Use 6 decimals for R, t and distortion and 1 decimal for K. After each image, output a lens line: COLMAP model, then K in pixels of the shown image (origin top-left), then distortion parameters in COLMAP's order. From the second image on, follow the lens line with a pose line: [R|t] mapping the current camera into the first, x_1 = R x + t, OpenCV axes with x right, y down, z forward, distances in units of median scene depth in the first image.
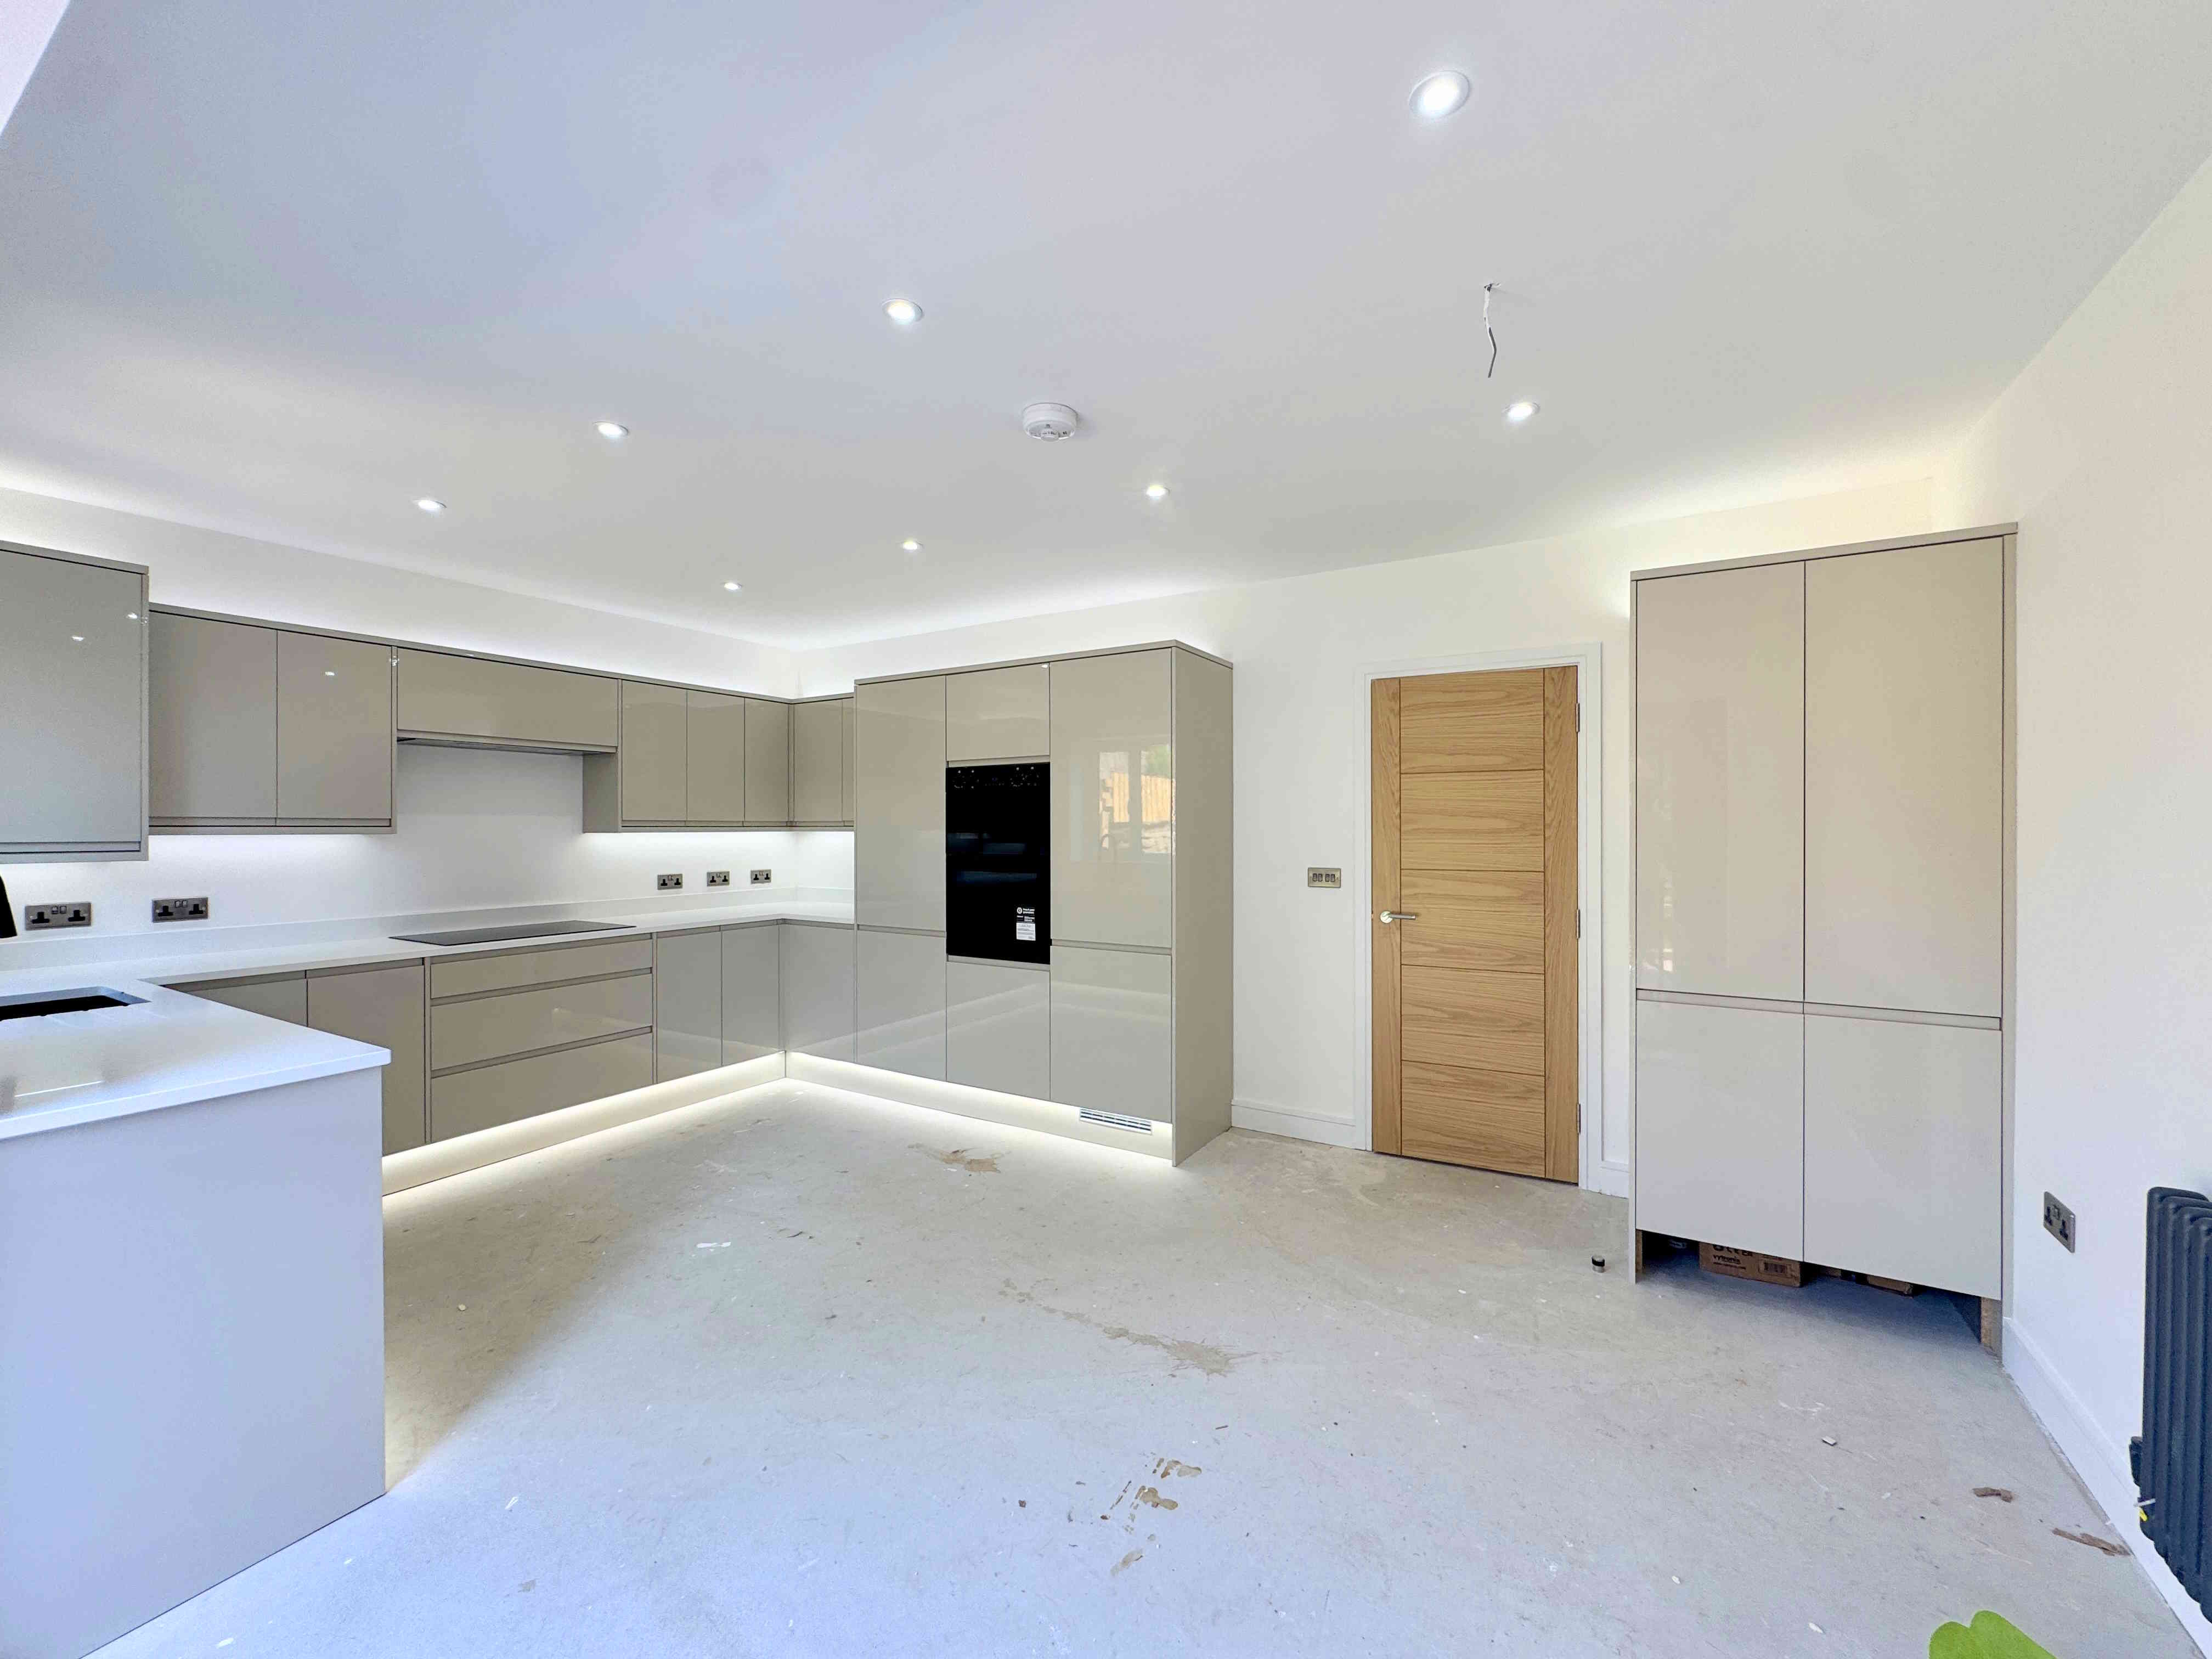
lens RADIAL K [[883.4, 0, 1102.3], [0, 883.4, 825.7], [0, 0, 1]] dist [-0.003878, 0.000698]
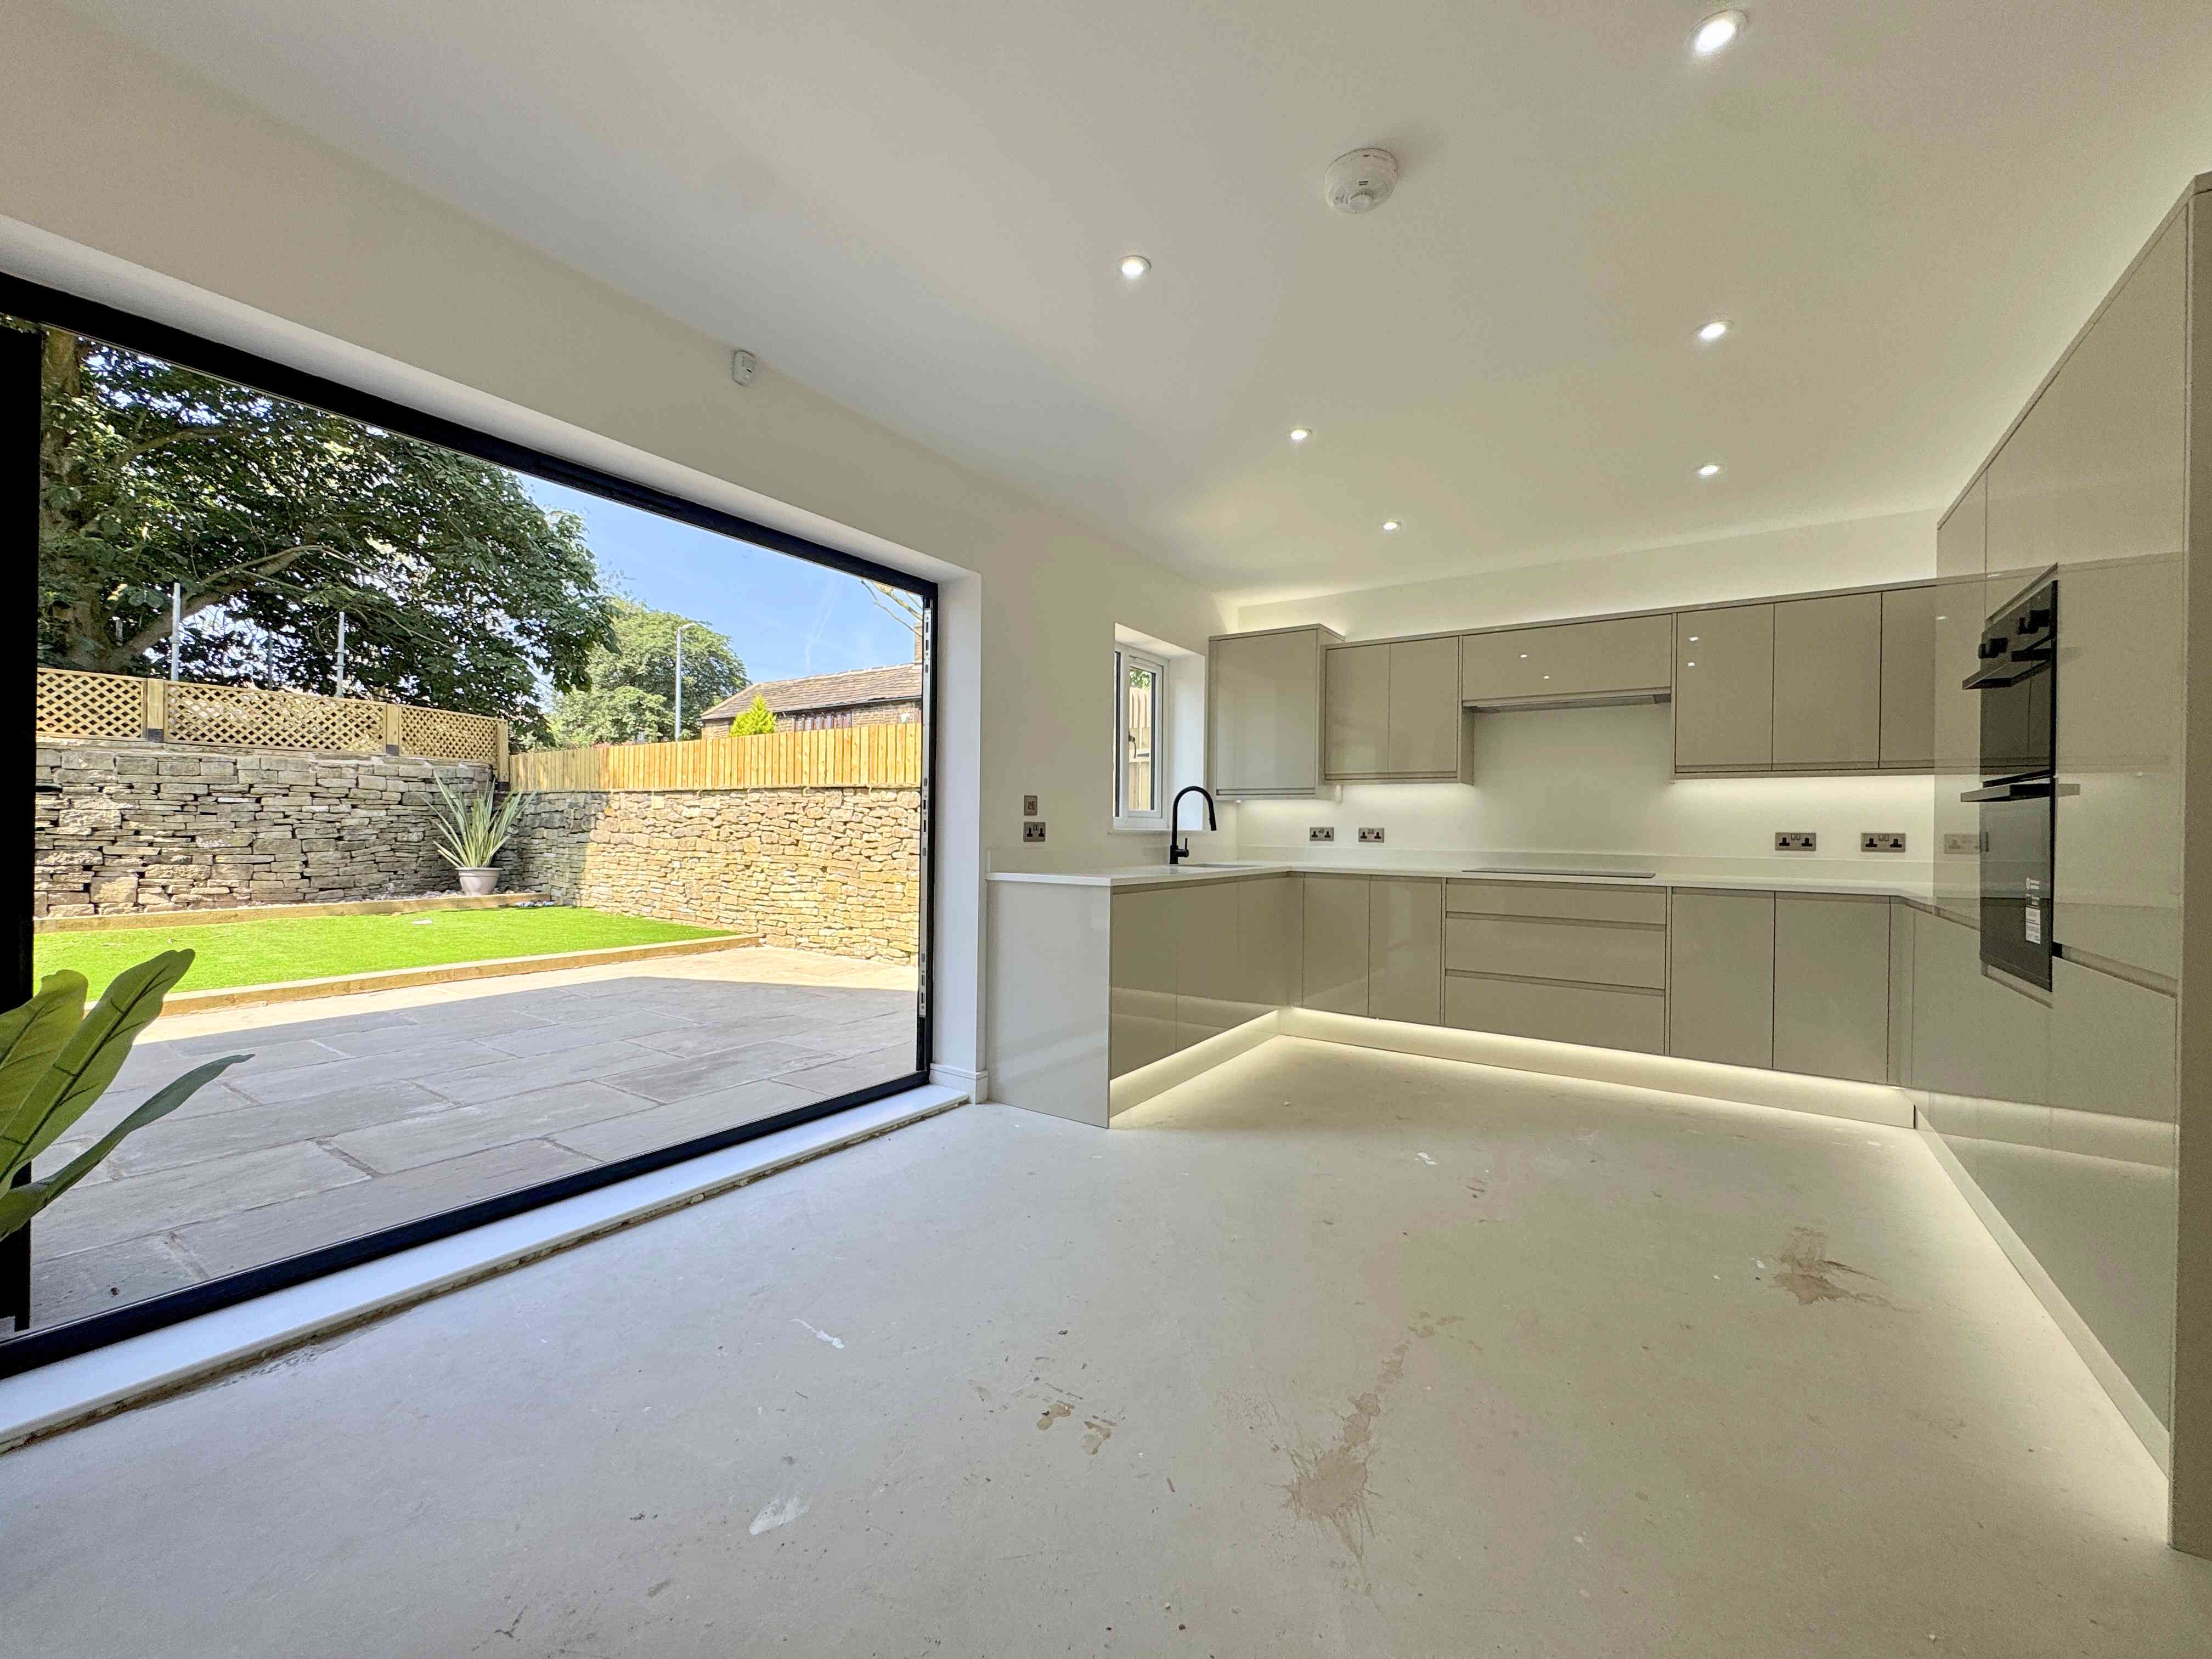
lens RADIAL K [[883.4, 0, 1104.8], [0, 883.4, 829.5], [0, 0, 1]] dist [-0.003878, 0.000698]
pose [[-0.053093, 0.003992, -0.998582, 0.448648], [-0.009928, 0.999940, 0.004525, 0.068485], [0.998540, 0.010154, -0.053050, 0.504168]]
